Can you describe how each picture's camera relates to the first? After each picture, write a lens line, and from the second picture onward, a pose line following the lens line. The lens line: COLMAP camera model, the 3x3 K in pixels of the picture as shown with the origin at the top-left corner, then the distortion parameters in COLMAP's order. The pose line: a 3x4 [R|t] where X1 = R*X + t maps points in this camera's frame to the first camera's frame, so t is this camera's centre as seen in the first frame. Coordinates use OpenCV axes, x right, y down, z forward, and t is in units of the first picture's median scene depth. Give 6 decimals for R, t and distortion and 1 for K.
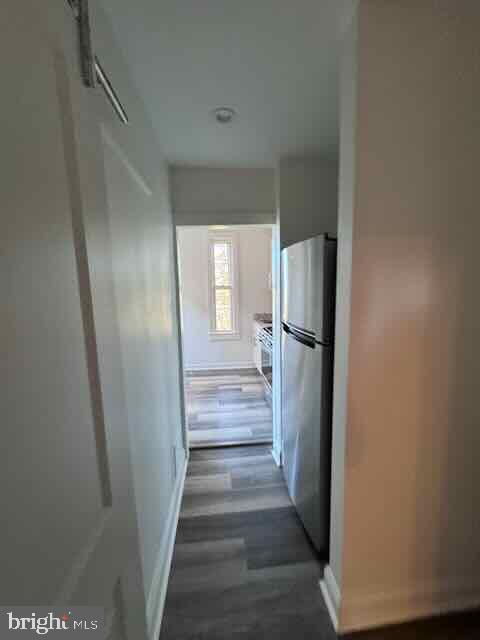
lens RADIAL K [[253.9, 0, 240.0], [0, 253.9, 320.0], [0, 0, 1]] dist [-0.008247, -0.000207]
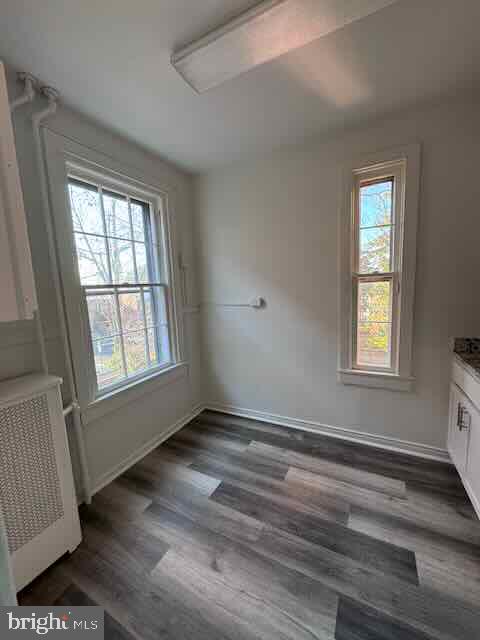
lens RADIAL K [[253.9, 0, 240.0], [0, 253.9, 320.0], [0, 0, 1]] dist [-0.008247, -0.000207]
pose [[0.840950, 0.052519, -0.538558, -0.022014], [-0.034703, 0.998464, 0.043179, -0.061013], [0.539998, -0.017622, 0.841482, 0.475749]]
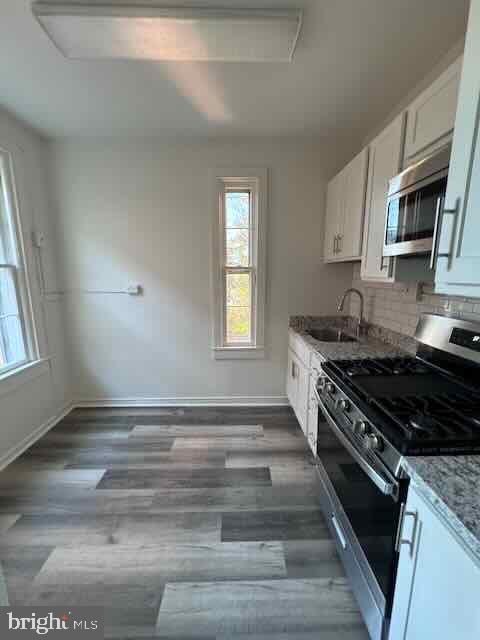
lens RADIAL K [[253.9, 0, 240.0], [0, 253.9, 320.0], [0, 0, 1]] dist [-0.008247, -0.000207]
pose [[0.997137, 0.032111, -0.068452, -0.021702], [-0.027820, 0.997642, 0.062747, -0.050989], [0.070306, -0.060663, 0.995679, 0.423099]]
